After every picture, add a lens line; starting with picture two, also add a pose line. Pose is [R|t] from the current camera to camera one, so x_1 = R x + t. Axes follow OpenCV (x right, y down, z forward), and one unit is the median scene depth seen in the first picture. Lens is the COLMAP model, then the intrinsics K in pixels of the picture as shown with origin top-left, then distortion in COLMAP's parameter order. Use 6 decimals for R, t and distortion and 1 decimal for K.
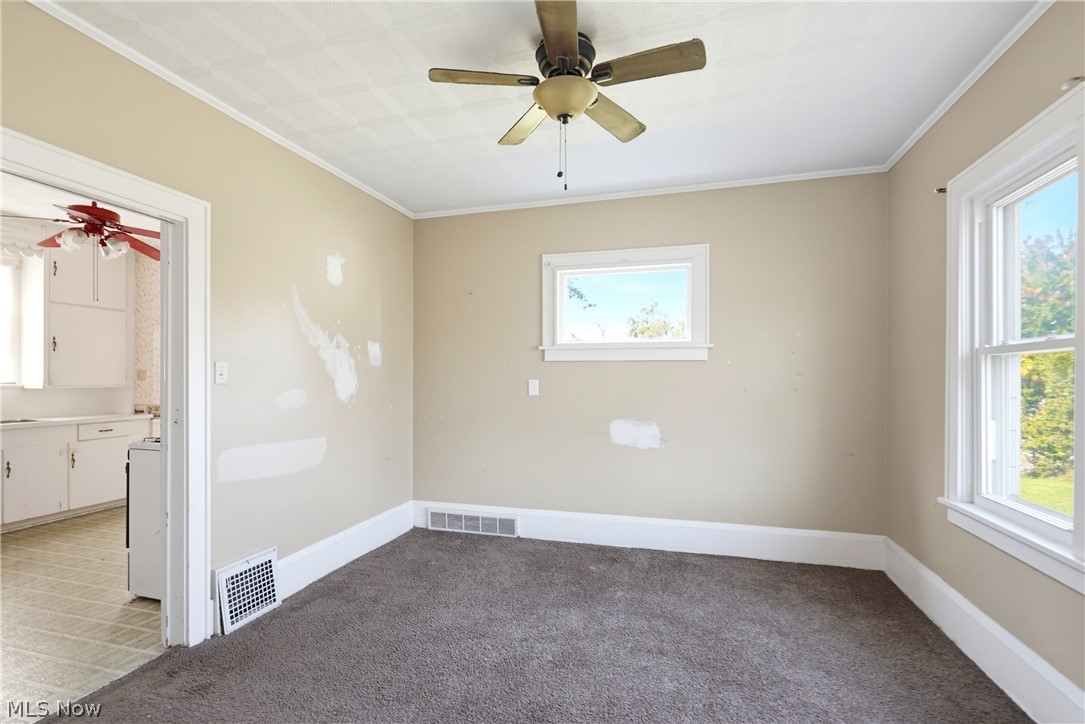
lens RADIAL K [[502.3, 0, 545.0], [0, 502.3, 379.2], [0, 0, 1]] dist [-0.000708, 0.000418]
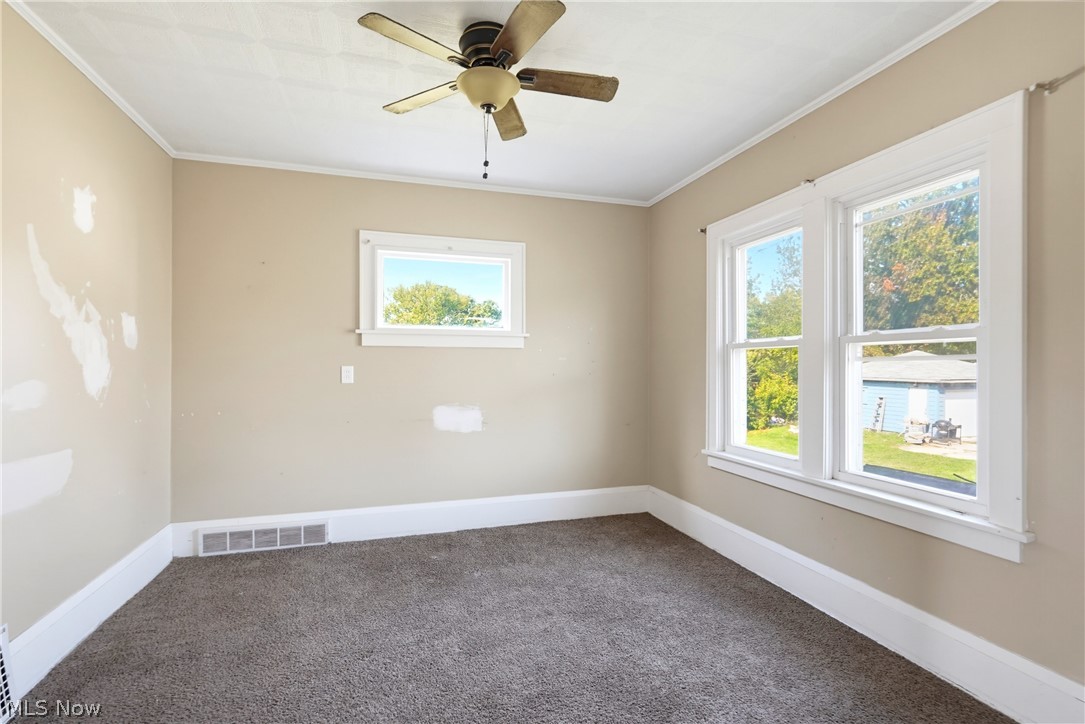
lens RADIAL K [[500.0, 0, 542.5], [0, 500.0, 362.0], [0, 0, 1]] dist [0.000490, 0.000925]
pose [[0.833215, 0.003033, 0.552941, -0.261825], [0.000673, 0.999979, -0.006501, -0.000249], [-0.552949, 0.005789, 0.833195, 0.061272]]
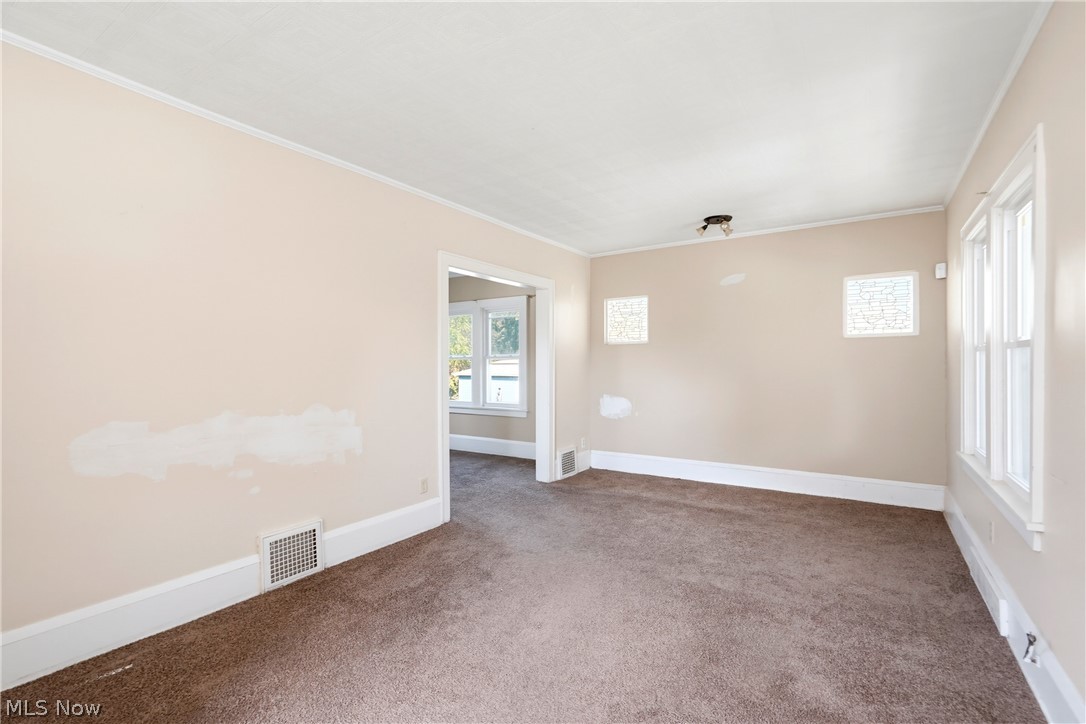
lens RADIAL K [[498.6, 0, 548.2], [0, 498.6, 368.4], [0, 0, 1]] dist [-0.002513, 0.000260]
pose [[0.288201, -0.007314, 0.957542, -1.435356], [0.007007, 0.999960, 0.005529, -0.003483], [-0.957544, 0.005116, 0.288241, -0.432732]]
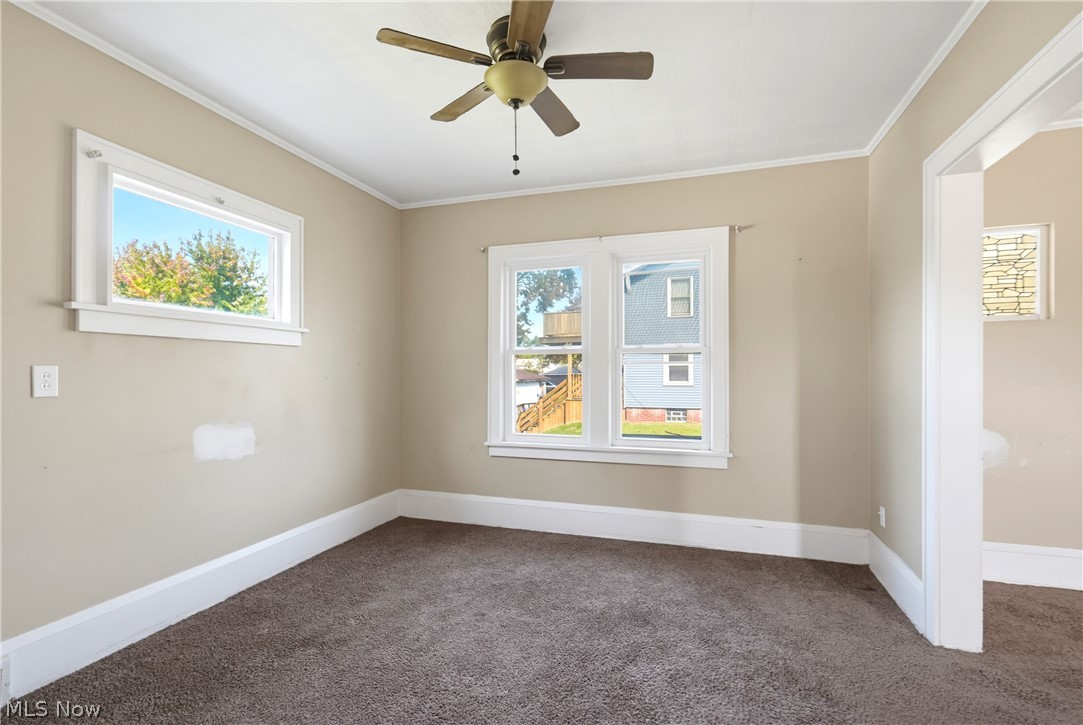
lens RADIAL K [[497.2, 0, 546.7], [0, 497.2, 368.9], [0, 0, 1]] dist [-0.002513, 0.000260]
pose [[0.030122, 0.005992, 0.999528, -0.574774], [0.002083, 0.999979, -0.006058, 0.009441], [-0.999544, 0.002265, 0.030109, 0.555201]]
